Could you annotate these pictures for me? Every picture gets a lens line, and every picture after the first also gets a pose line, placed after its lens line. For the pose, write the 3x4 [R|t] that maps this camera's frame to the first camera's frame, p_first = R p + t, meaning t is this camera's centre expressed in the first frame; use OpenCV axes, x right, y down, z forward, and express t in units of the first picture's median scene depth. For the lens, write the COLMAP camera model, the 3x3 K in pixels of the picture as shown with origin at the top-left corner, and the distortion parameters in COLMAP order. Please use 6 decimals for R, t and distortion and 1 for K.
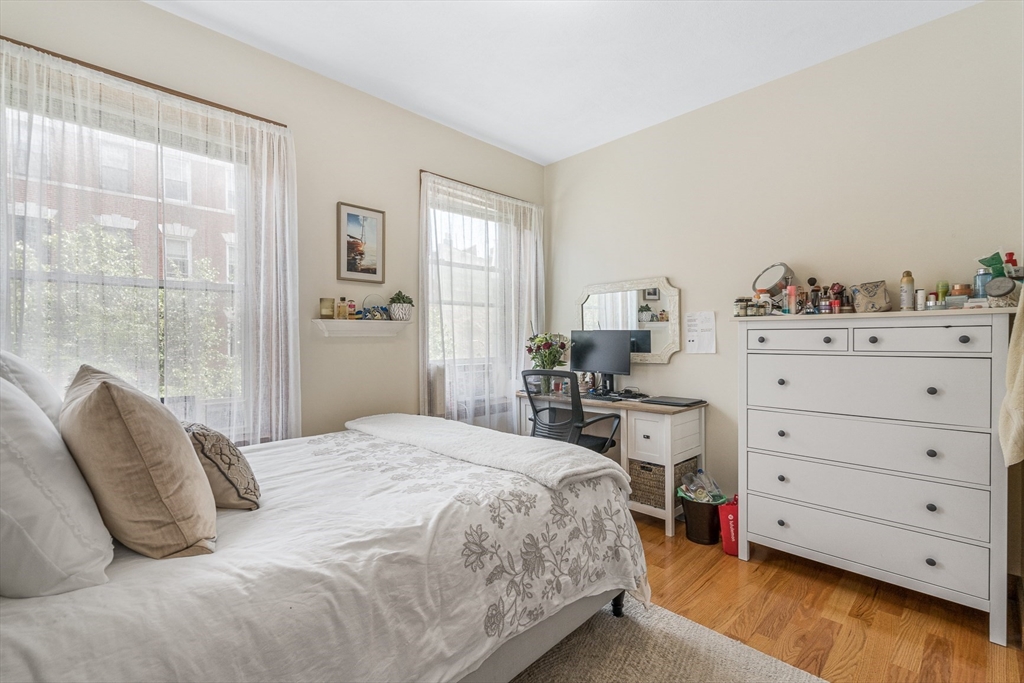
lens RADIAL K [[466.9, 0, 511.8], [0, 466.9, 344.1], [0, 0, 1]] dist [-0.002233, 0.000483]
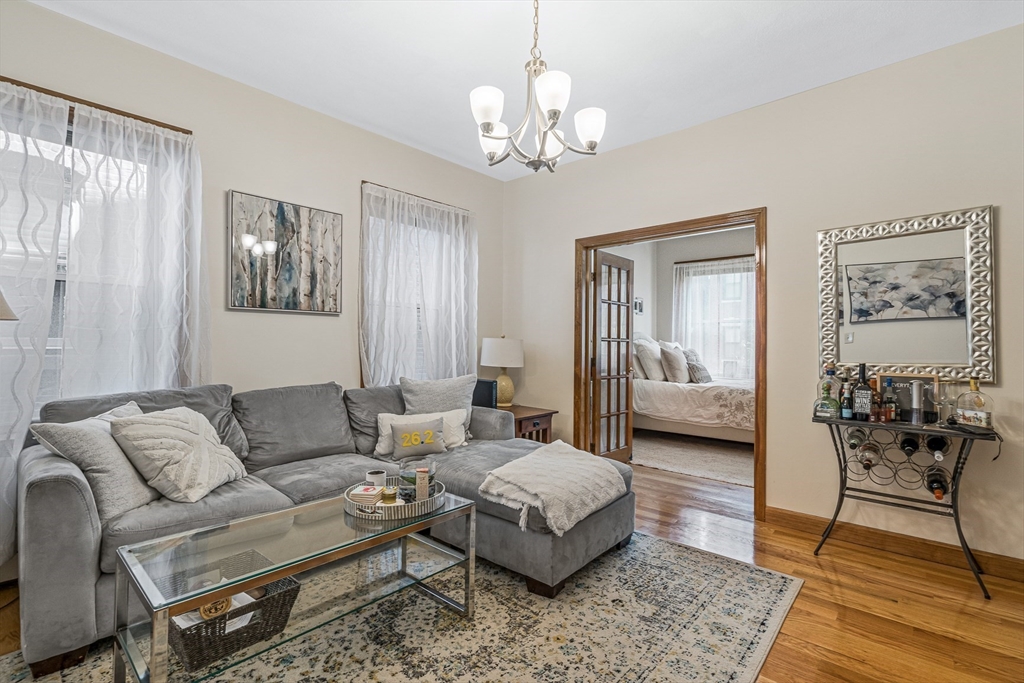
lens RADIAL K [[466.9, 0, 511.8], [0, 466.9, 344.1], [0, 0, 1]] dist [-0.002233, 0.000483]
pose [[0.063496, 0.005204, -0.997969, 1.692946], [-0.017384, 0.999840, 0.004108, 0.017206], [0.997831, 0.017087, 0.063576, -0.422842]]
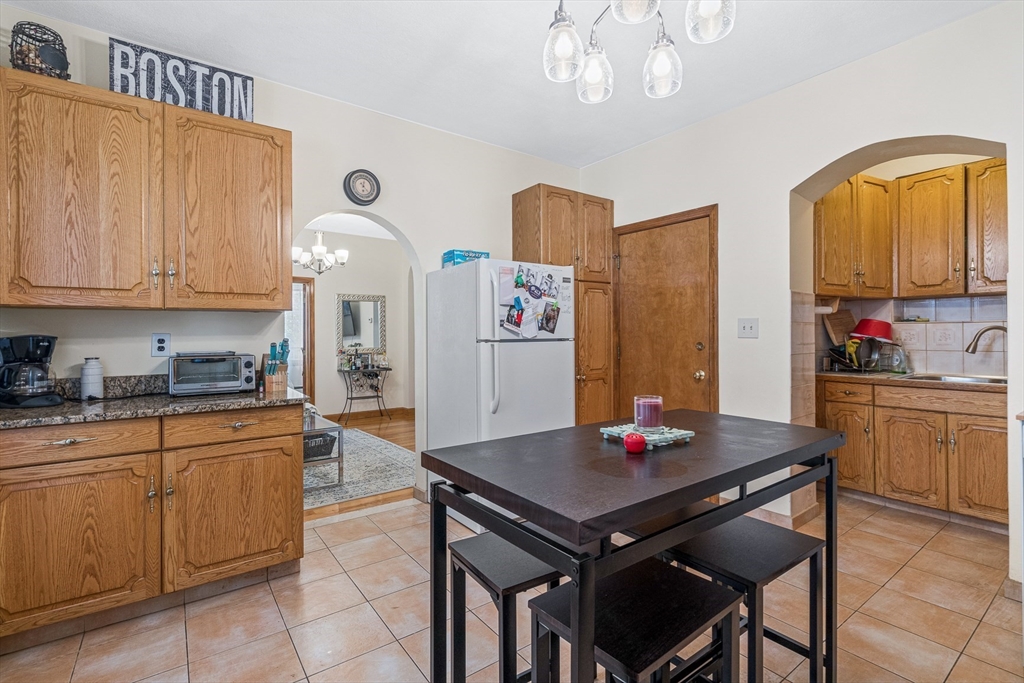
lens RADIAL K [[472.0, 0, 513.5], [0, 472.0, 334.8], [0, 0, 1]] dist [-0.001348, 0.000063]
pose [[0.992750, -0.000399, -0.120194, 1.934617], [-0.001171, 0.999915, -0.012993, 0.005770], [0.120189, 0.013039, 0.992665, -2.041900]]
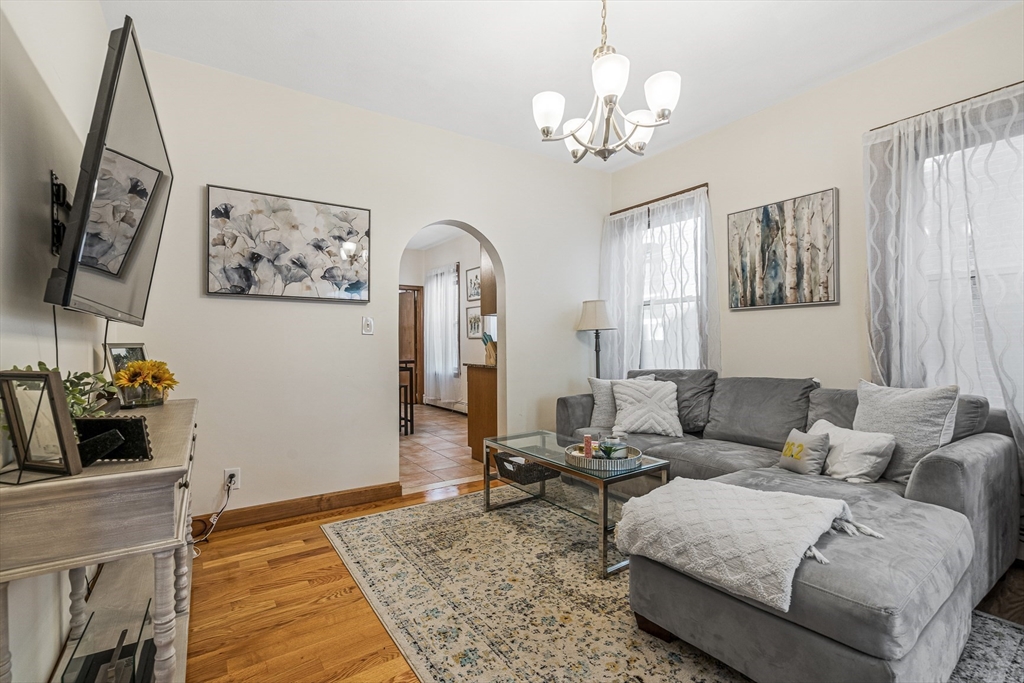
lens RADIAL K [[466.9, 0, 511.8], [0, 466.9, 344.1], [0, 0, 1]] dist [-0.002233, 0.000483]
pose [[-0.984164, 0.014413, 0.176676, 0.995967], [0.017593, 0.999710, 0.016449, 0.015871], [-0.176387, 0.019296, -0.984132, 0.375333]]
